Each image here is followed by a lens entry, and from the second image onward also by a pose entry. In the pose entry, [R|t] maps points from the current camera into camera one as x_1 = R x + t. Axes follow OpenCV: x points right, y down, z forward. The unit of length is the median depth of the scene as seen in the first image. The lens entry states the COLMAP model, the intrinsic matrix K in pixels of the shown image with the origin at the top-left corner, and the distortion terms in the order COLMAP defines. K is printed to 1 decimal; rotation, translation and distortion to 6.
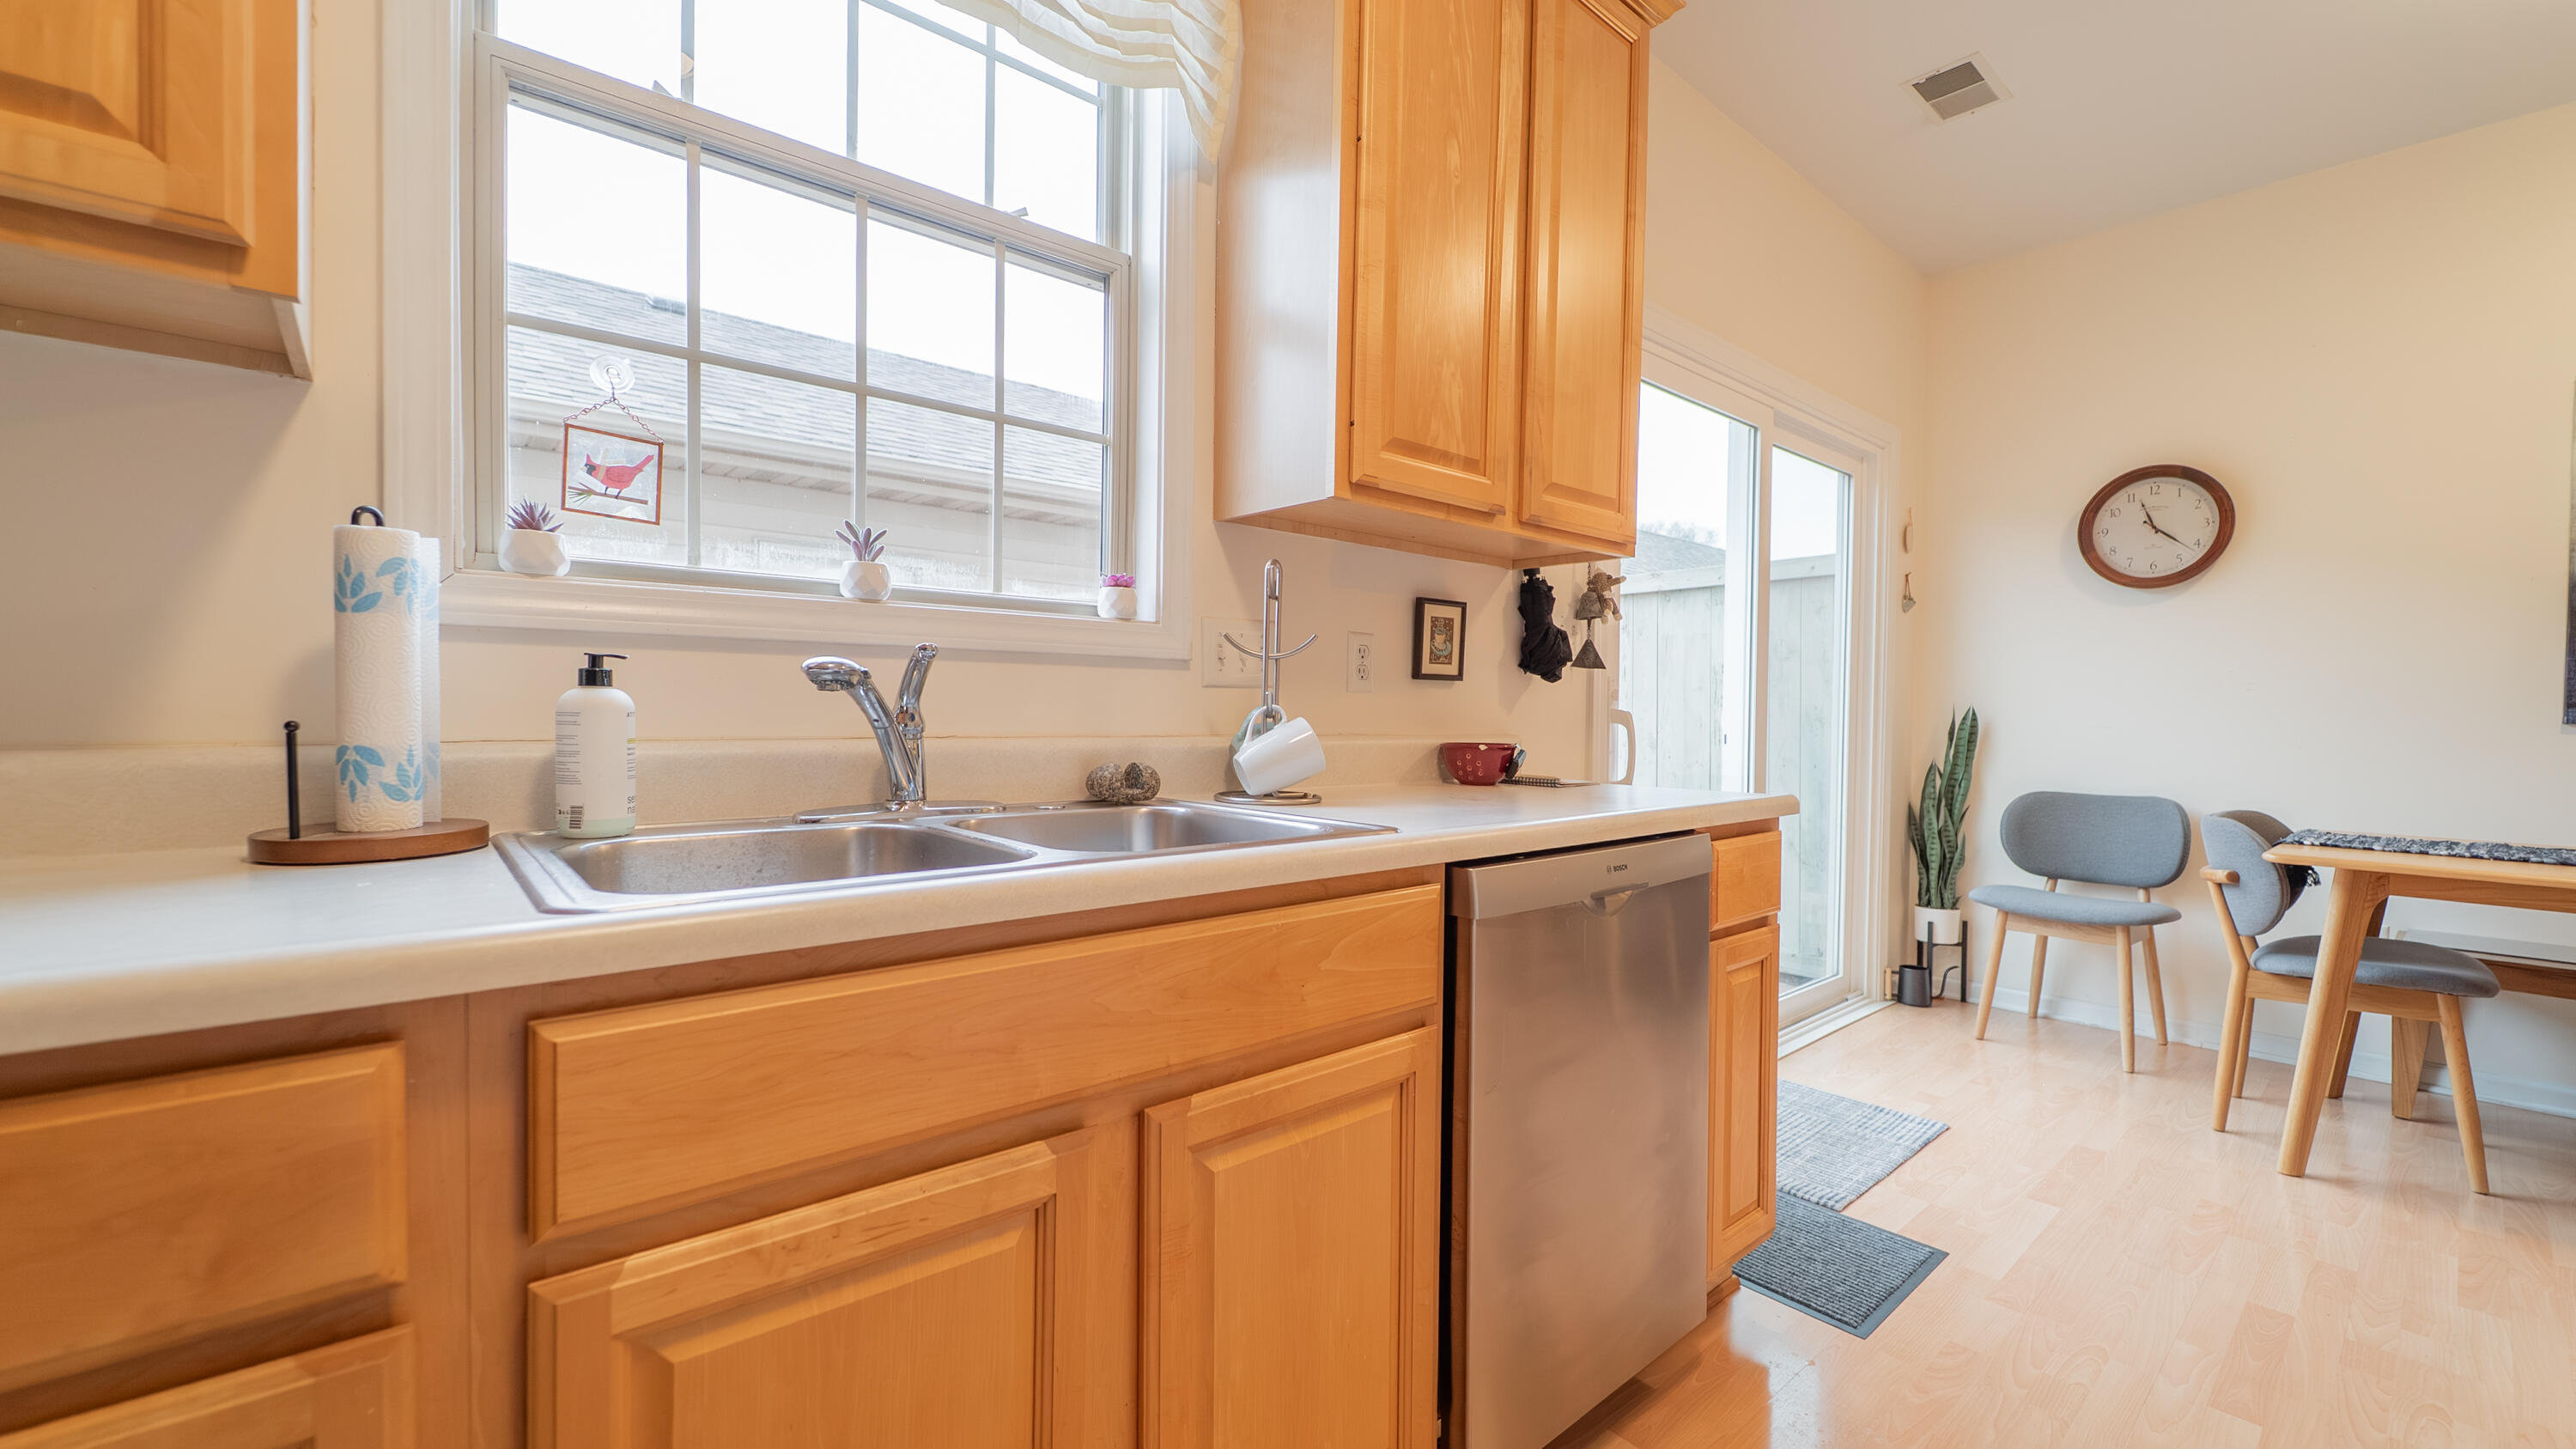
lens RADIAL K [[1033.1, 0, 1299.8], [0, 1033.1, 730.5], [0, 0, 1]] dist [-0.000191, -0.001471]
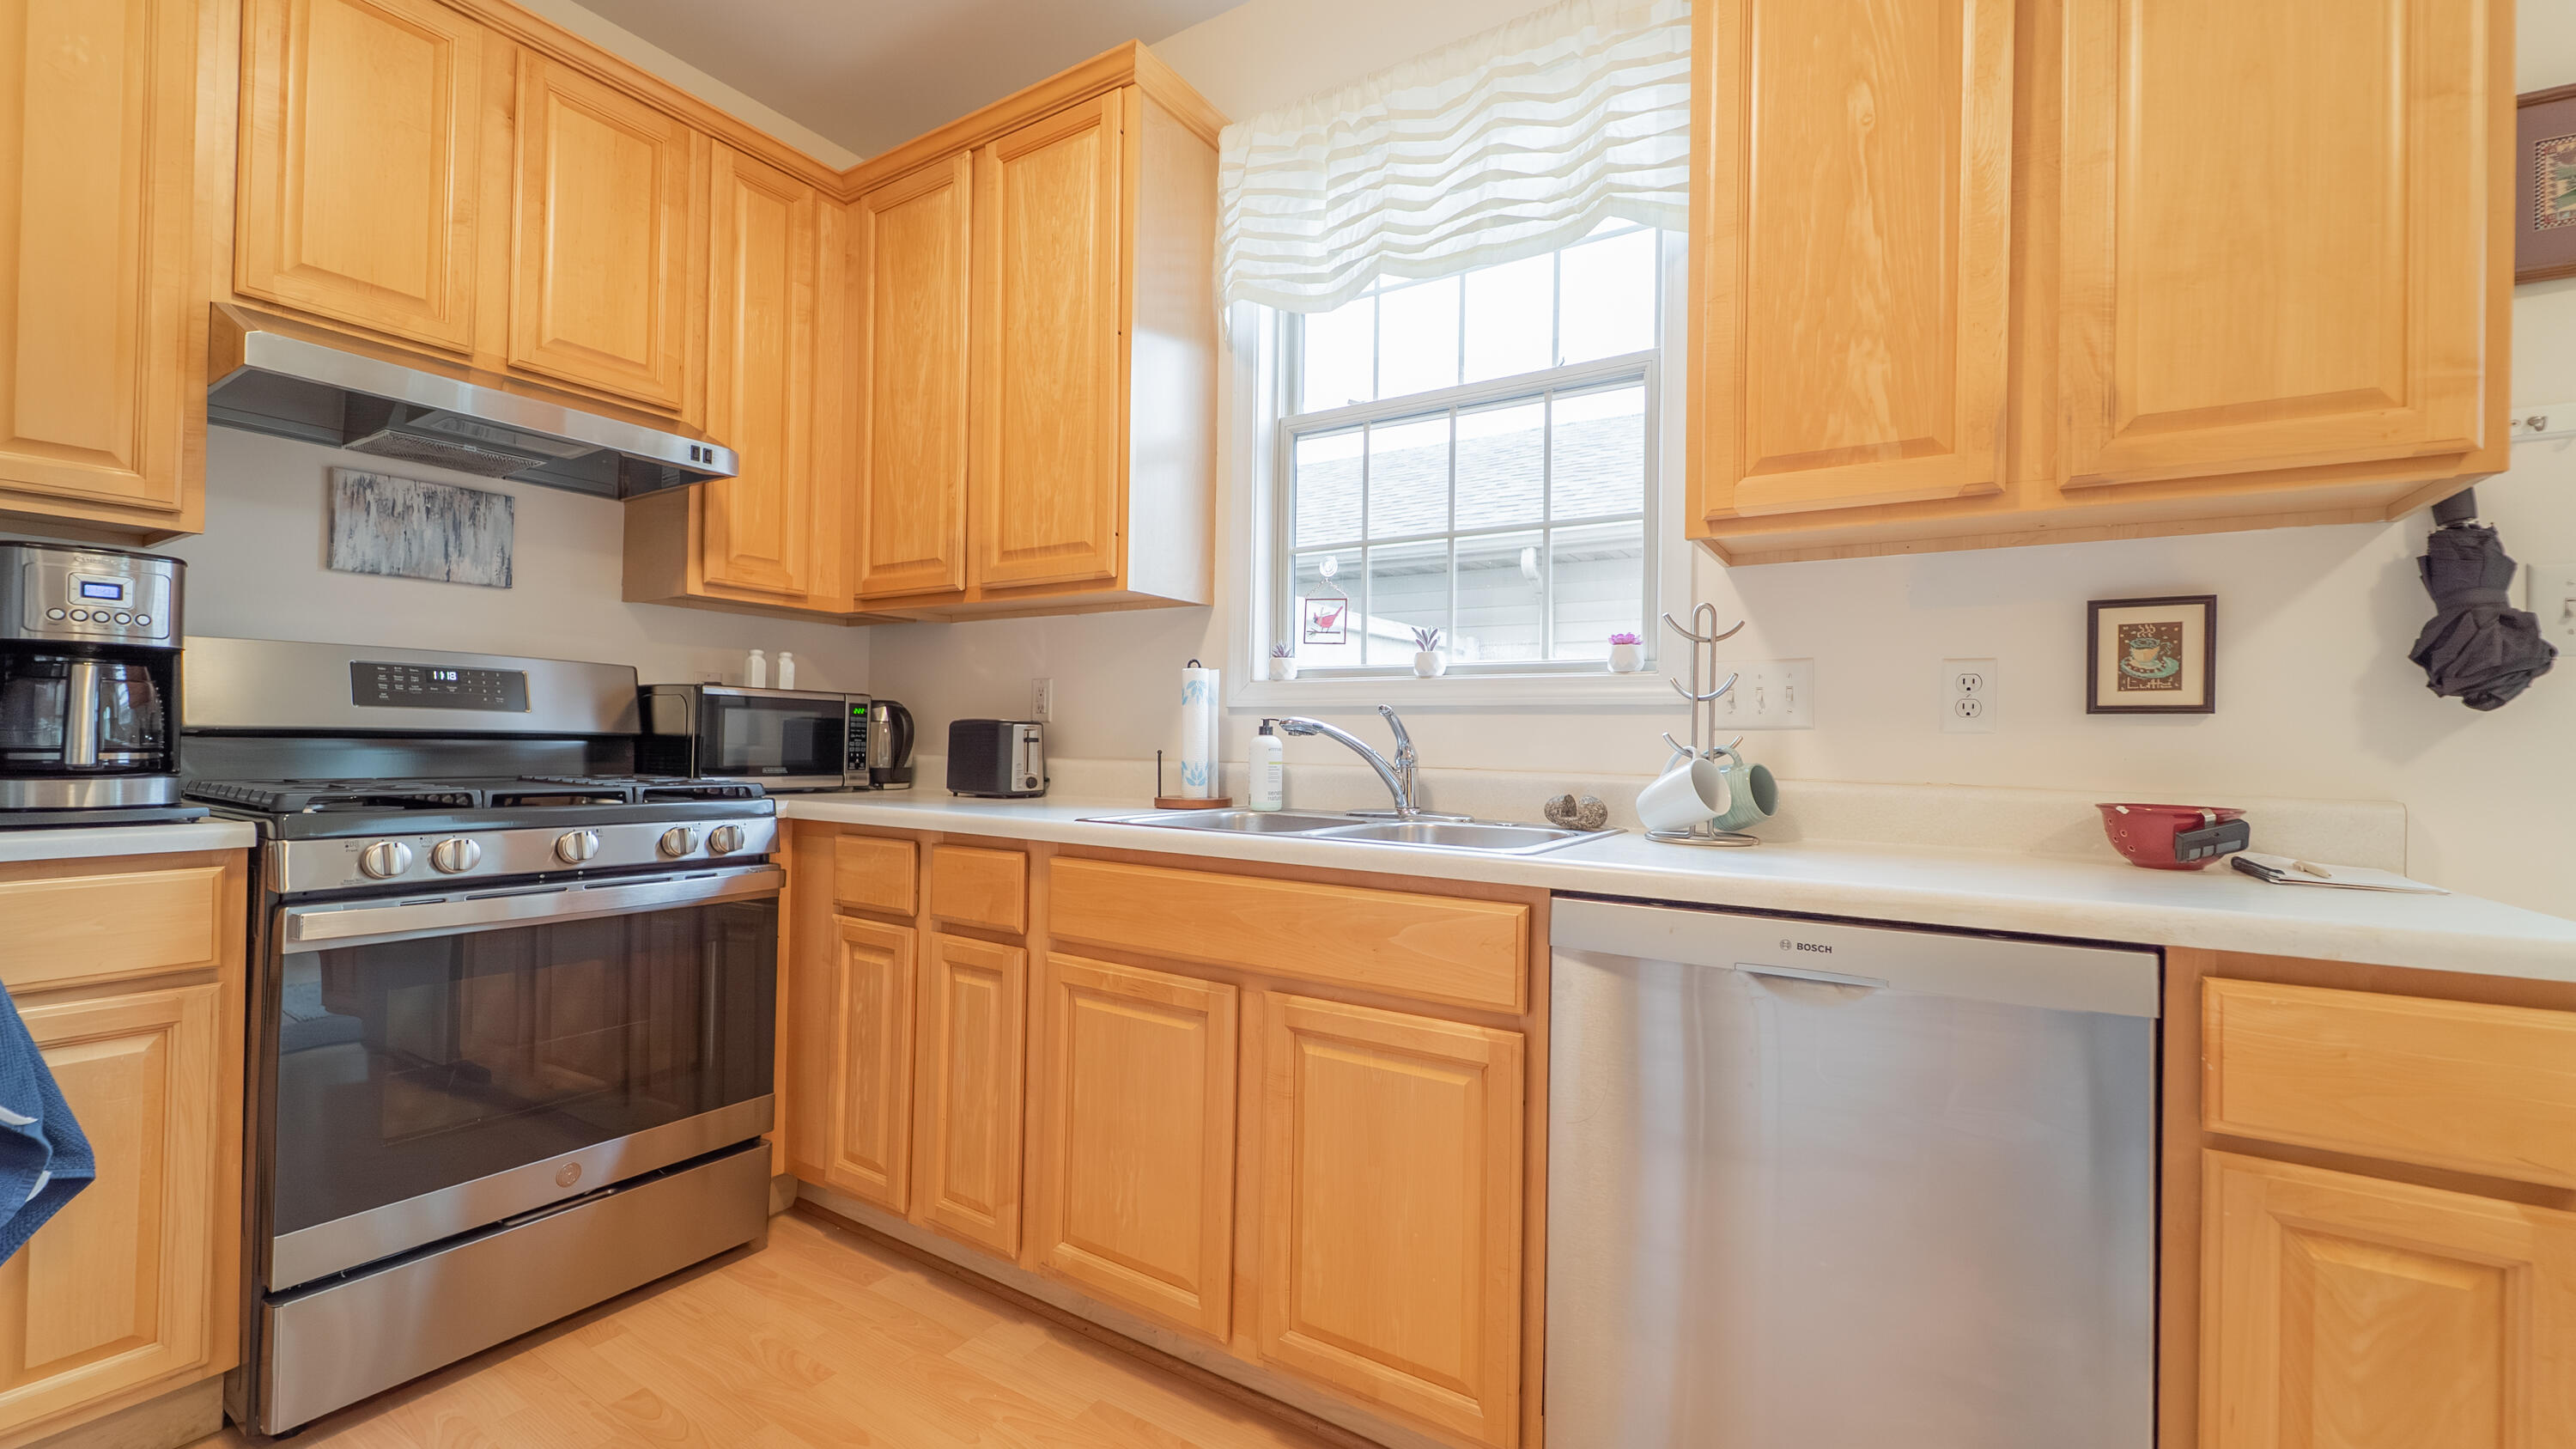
lens RADIAL K [[1033.1, 0, 1300.3], [0, 1033.1, 731.1], [0, 0, 1]] dist [-0.000191, -0.001471]
pose [[0.282682, -0.016752, -0.959067, 1.048429], [-0.033147, 0.999080, -0.027221, 0.001462], [0.958641, 0.039485, 0.281866, 0.423624]]
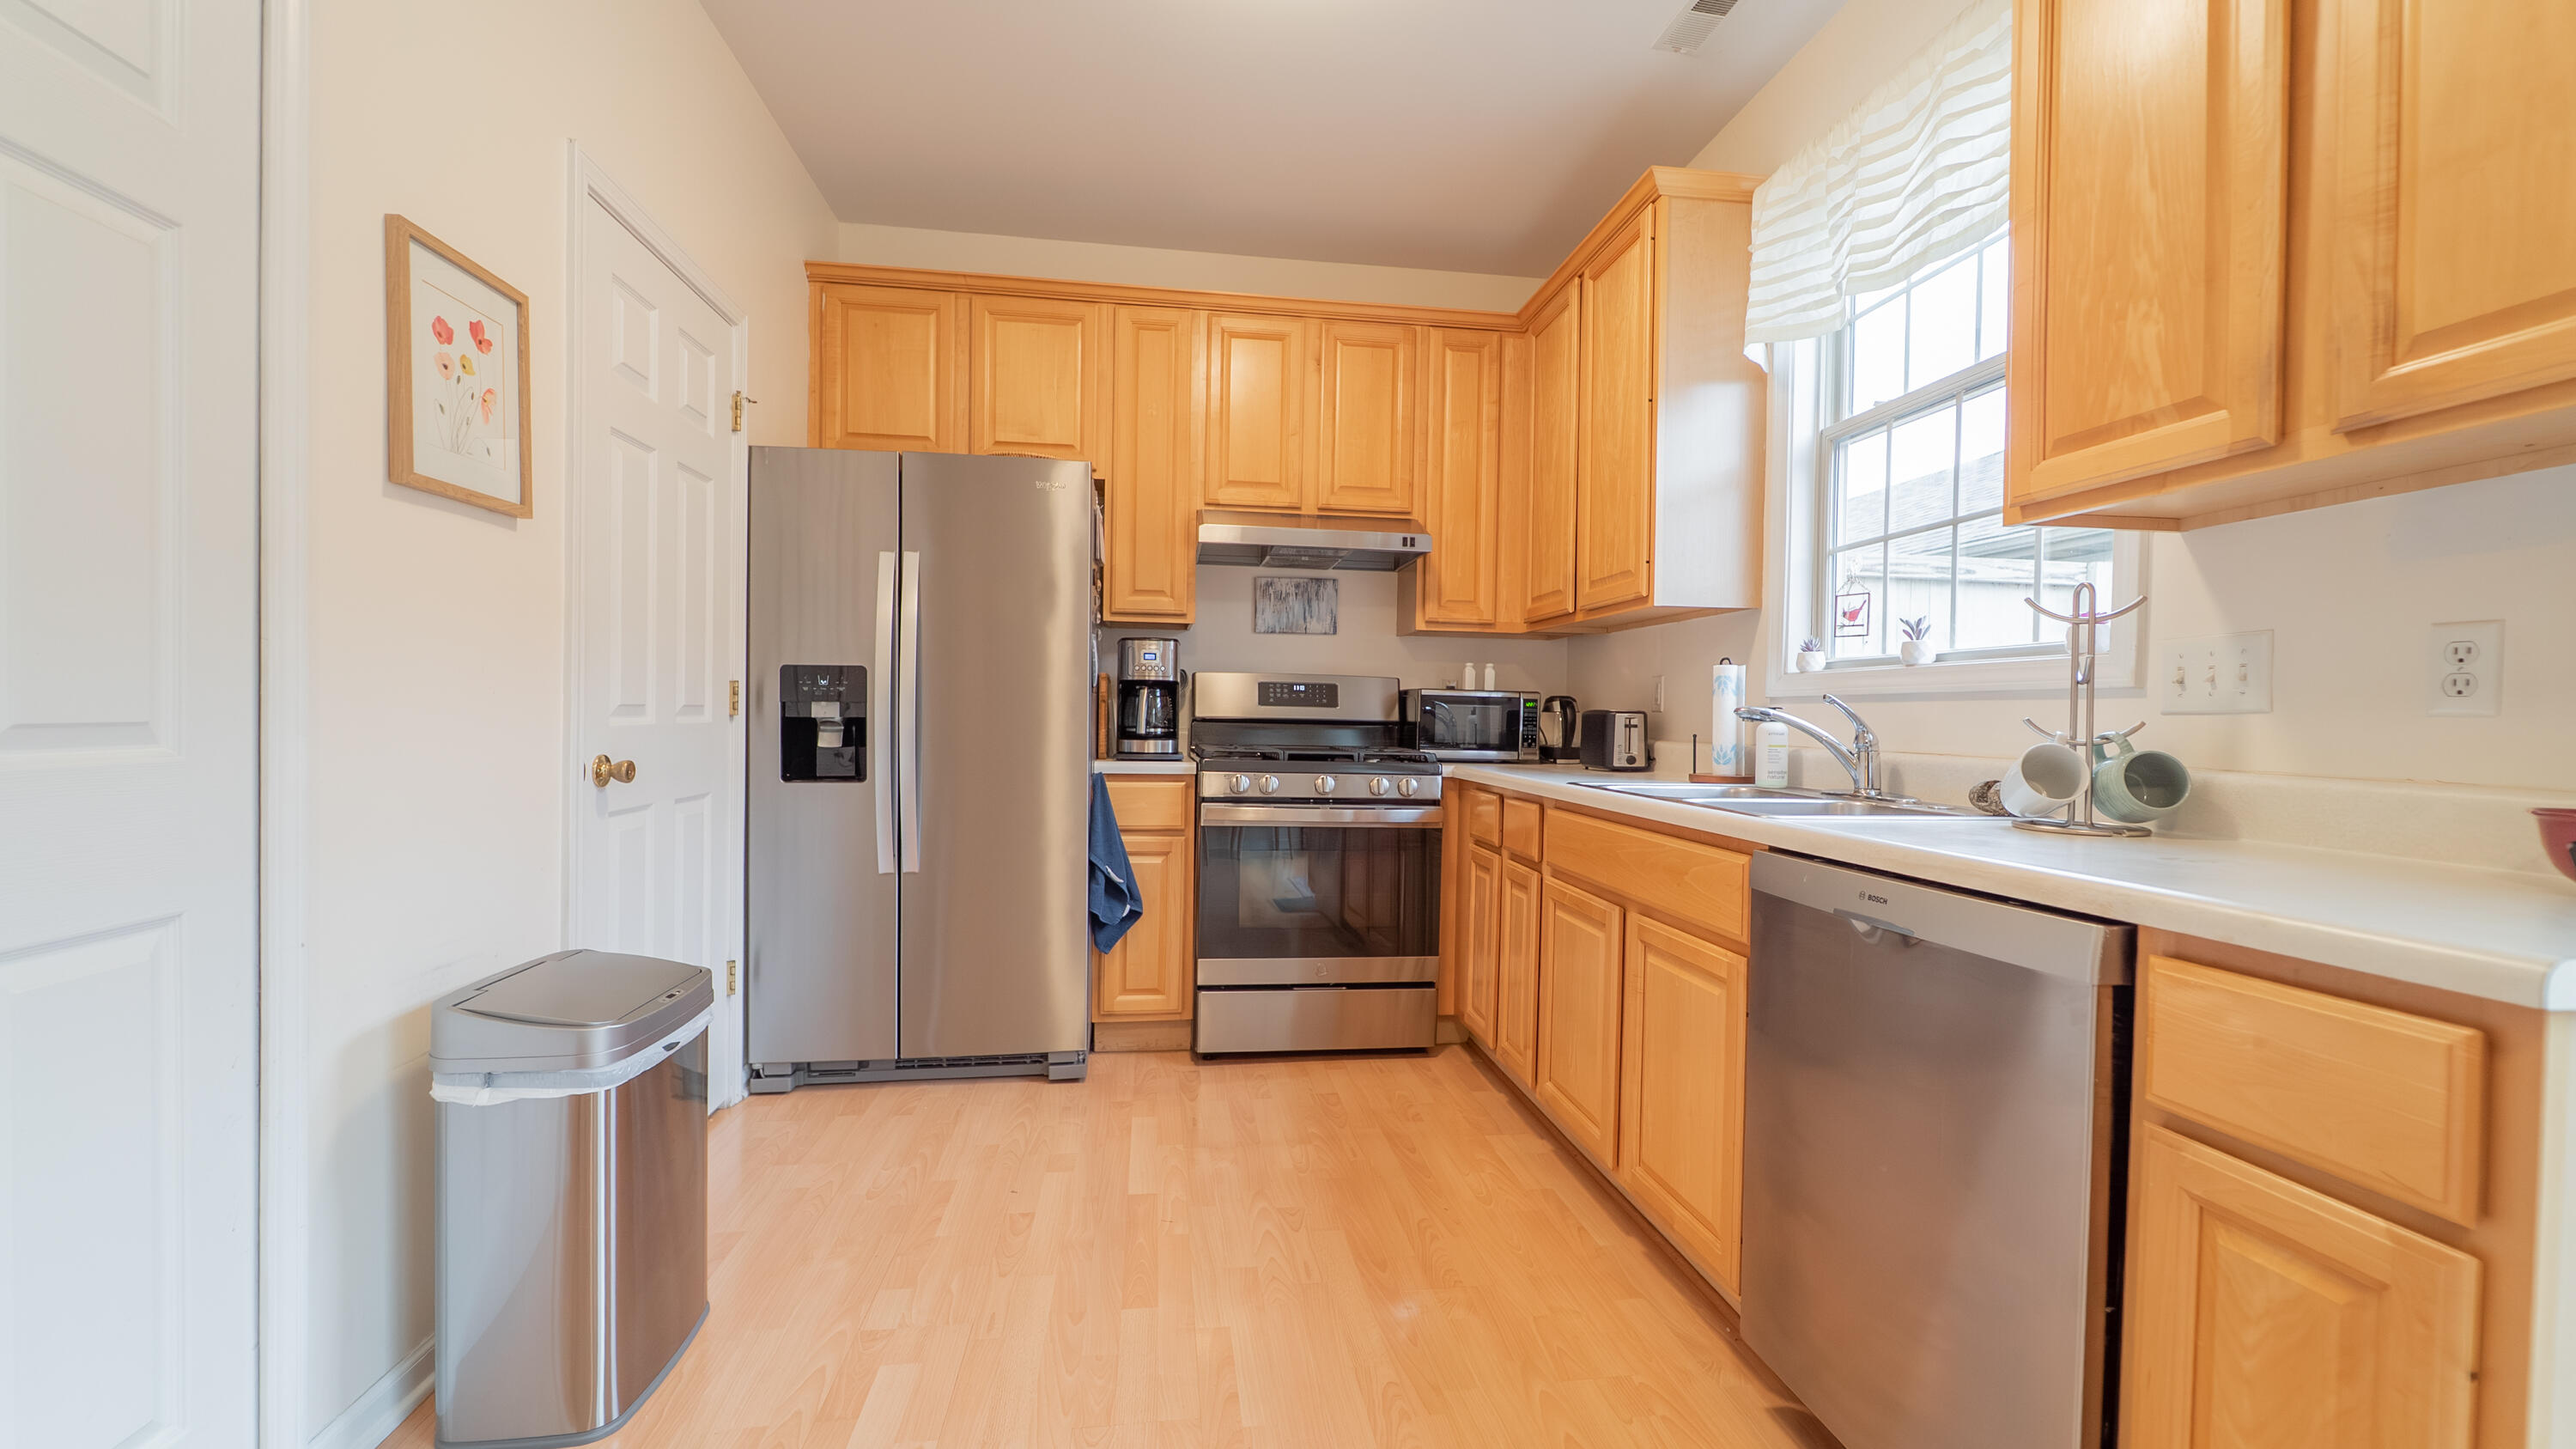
lens RADIAL K [[1033.1, 0, 1287.7], [0, 1033.1, 732.9], [0, 0, 1]] dist [-0.000191, -0.001471]
pose [[-0.558771, -0.007709, -0.829286, 1.505618], [-0.041655, 0.998956, 0.018780, -0.013422], [0.828275, 0.045038, -0.558508, 1.166383]]
